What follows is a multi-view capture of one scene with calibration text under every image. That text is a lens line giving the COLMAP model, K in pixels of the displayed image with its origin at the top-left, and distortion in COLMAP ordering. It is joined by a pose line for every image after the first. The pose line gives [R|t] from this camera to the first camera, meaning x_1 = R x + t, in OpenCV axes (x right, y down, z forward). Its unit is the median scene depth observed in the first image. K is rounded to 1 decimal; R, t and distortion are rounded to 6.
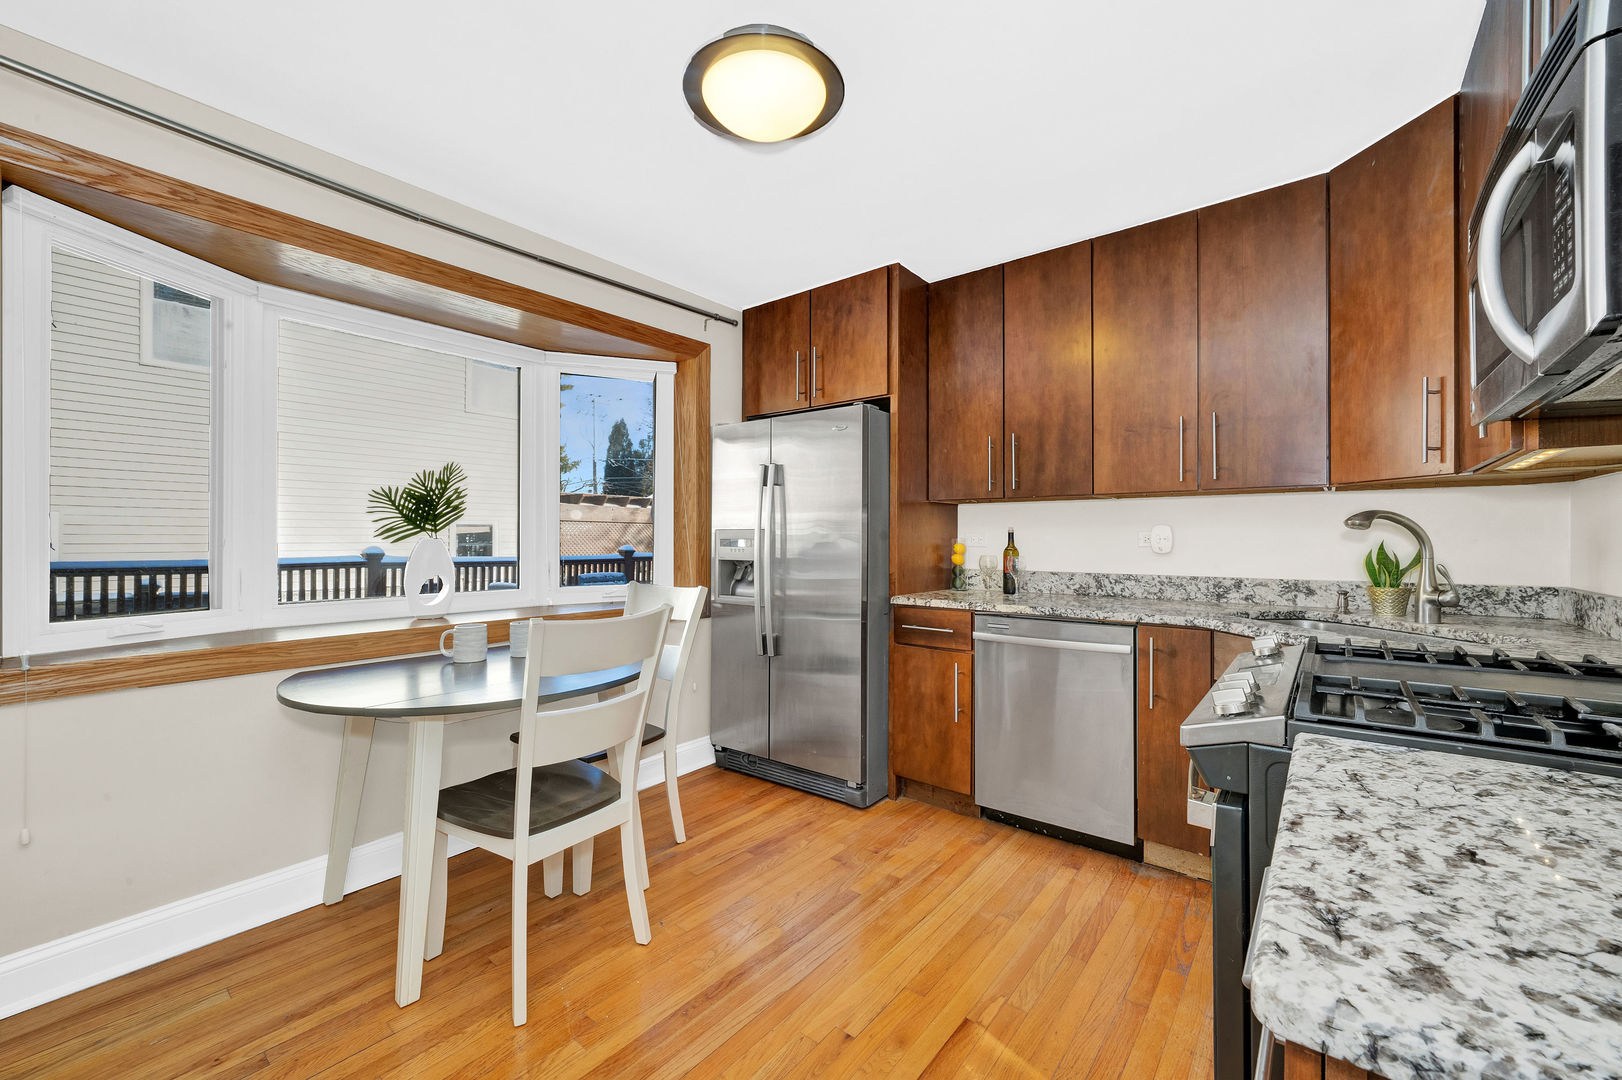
lens RADIAL K [[642.9, 0, 820.9], [0, 642.9, 537.5], [0, 0, 1]] dist [-0.007085, 0.000115]
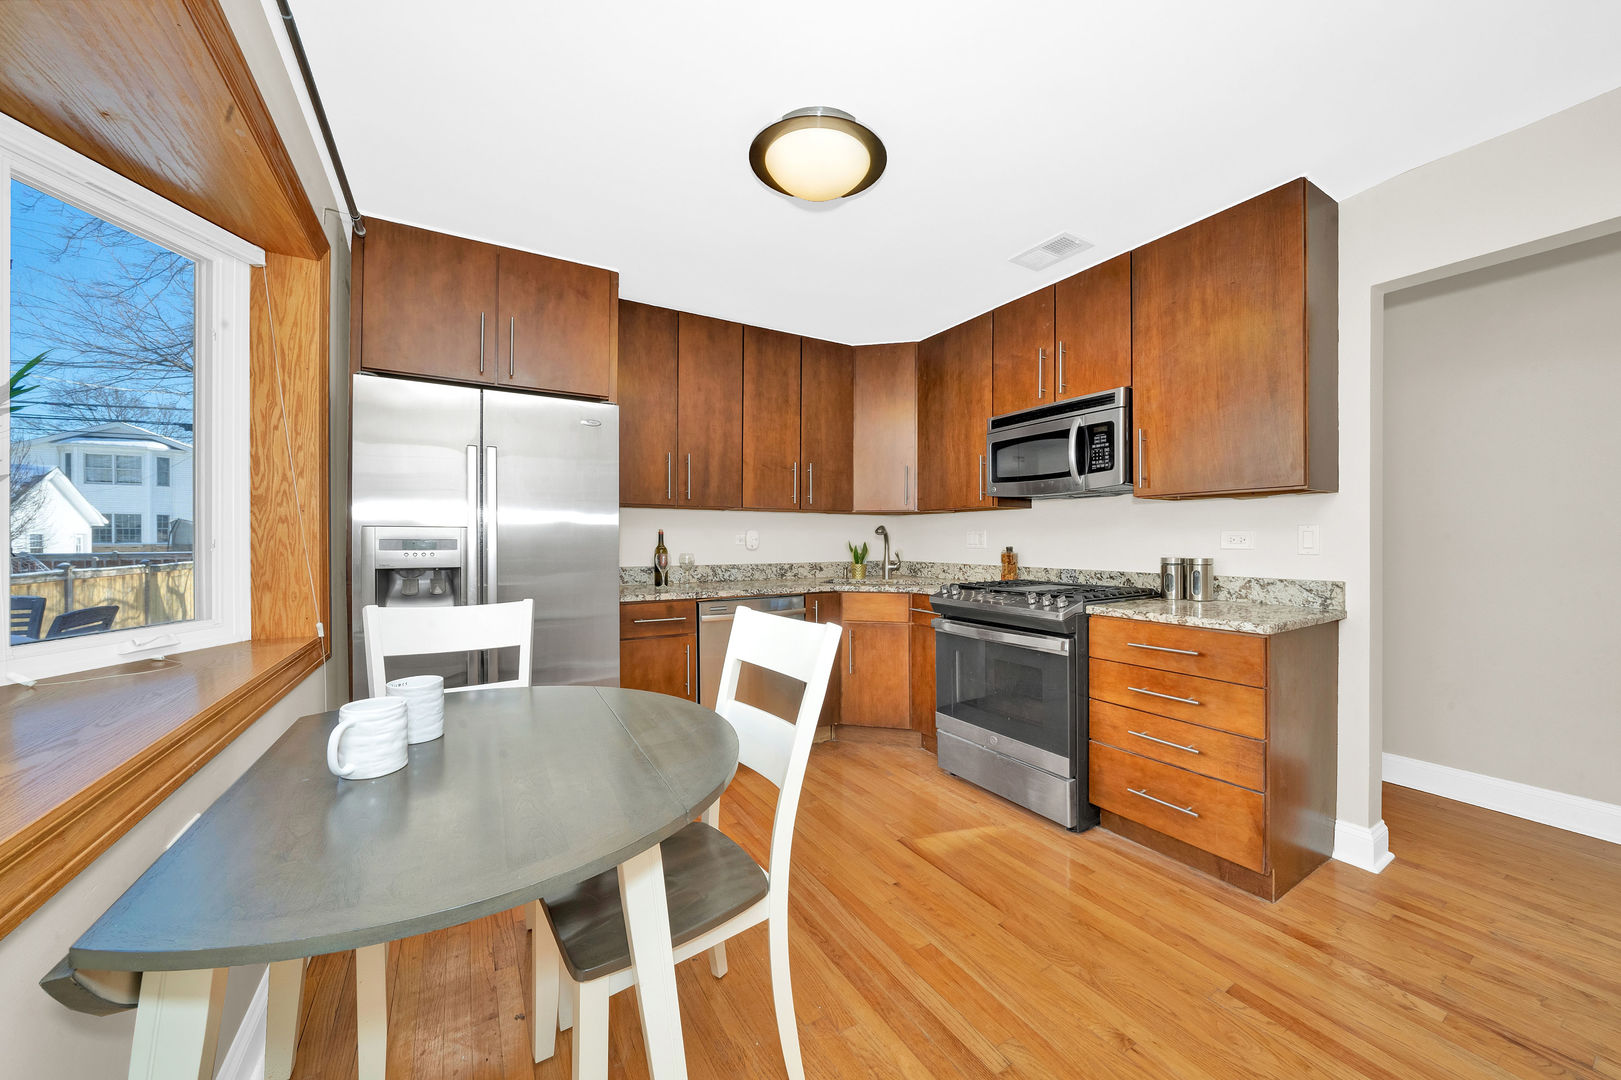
lens RADIAL K [[585.5, 0, 823.4], [0, 585.5, 539.6], [0, 0, 1]] dist [-0.026175, 0.004916]
pose [[0.342653, -0.000076, 0.939462, -0.705248], [-0.002187, 0.999997, 0.000879, 0.000903], [-0.939460, -0.002356, 0.342652, 0.398815]]
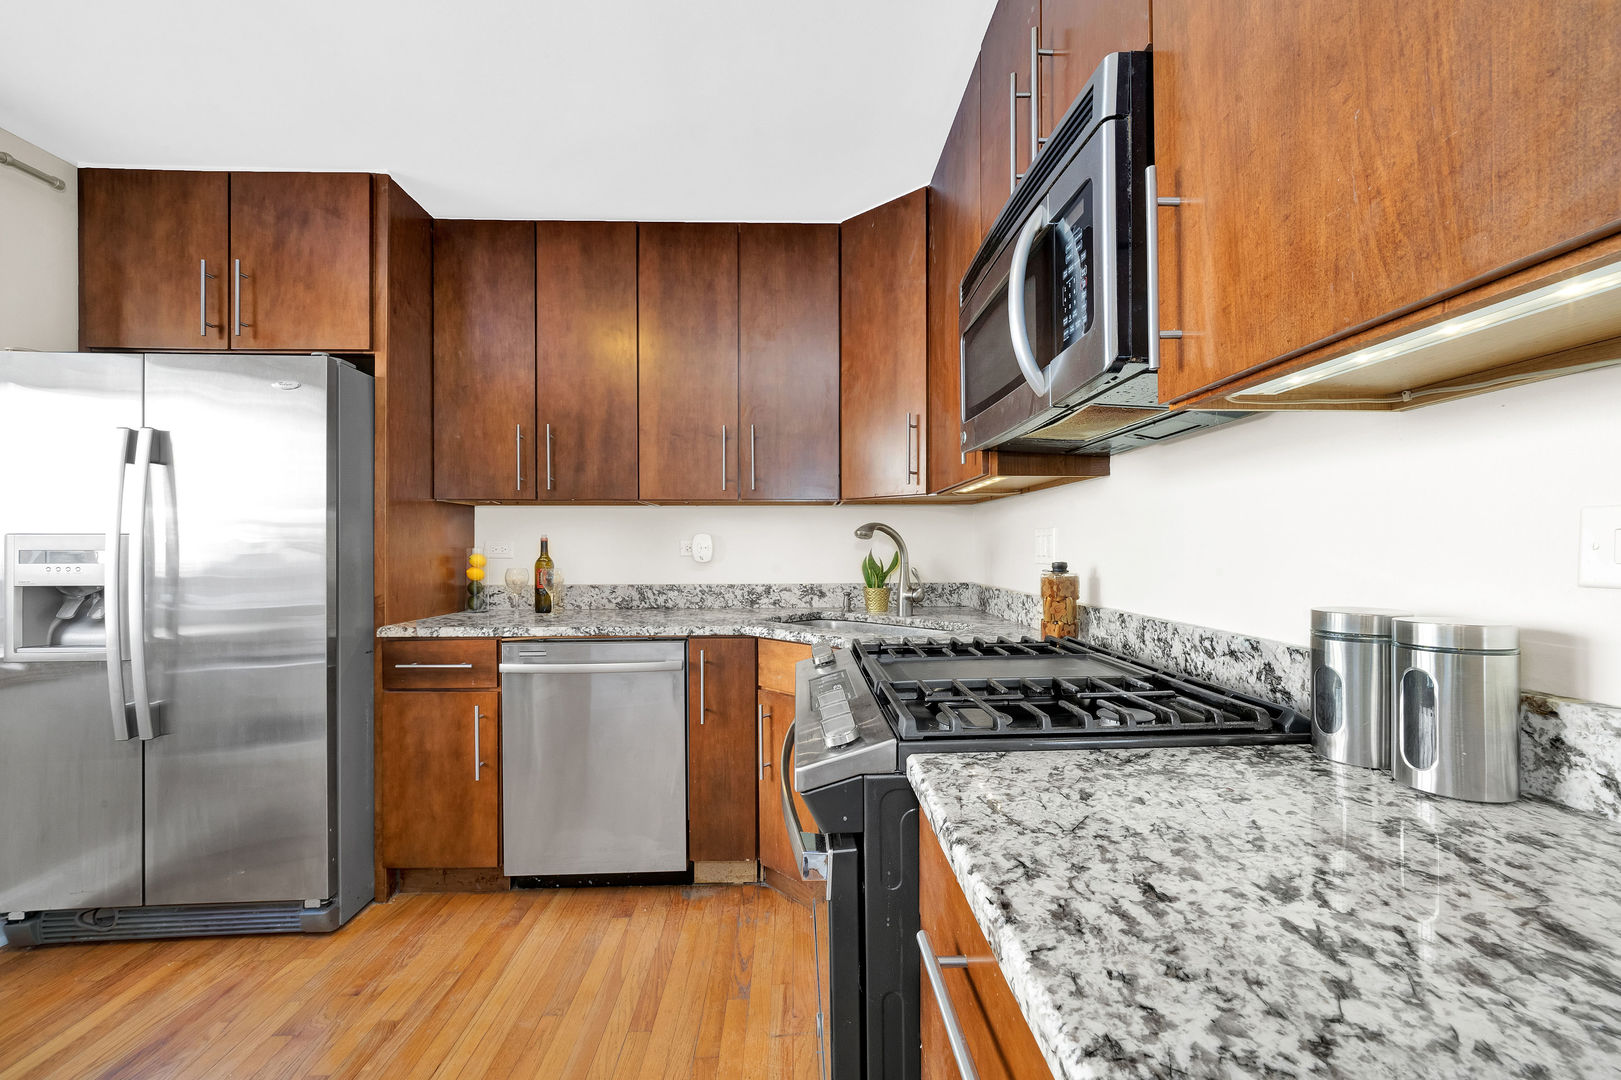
lens RADIAL K [[652.9, 0, 818.7], [0, 652.9, 549.9], [0, 0, 1]] dist [-0.007076, 0.000733]
pose [[0.758642, -0.004904, 0.651489, 0.008814], [0.001650, 0.999983, 0.005606, -0.000008], [-0.651506, -0.003179, 0.758637, 0.119219]]
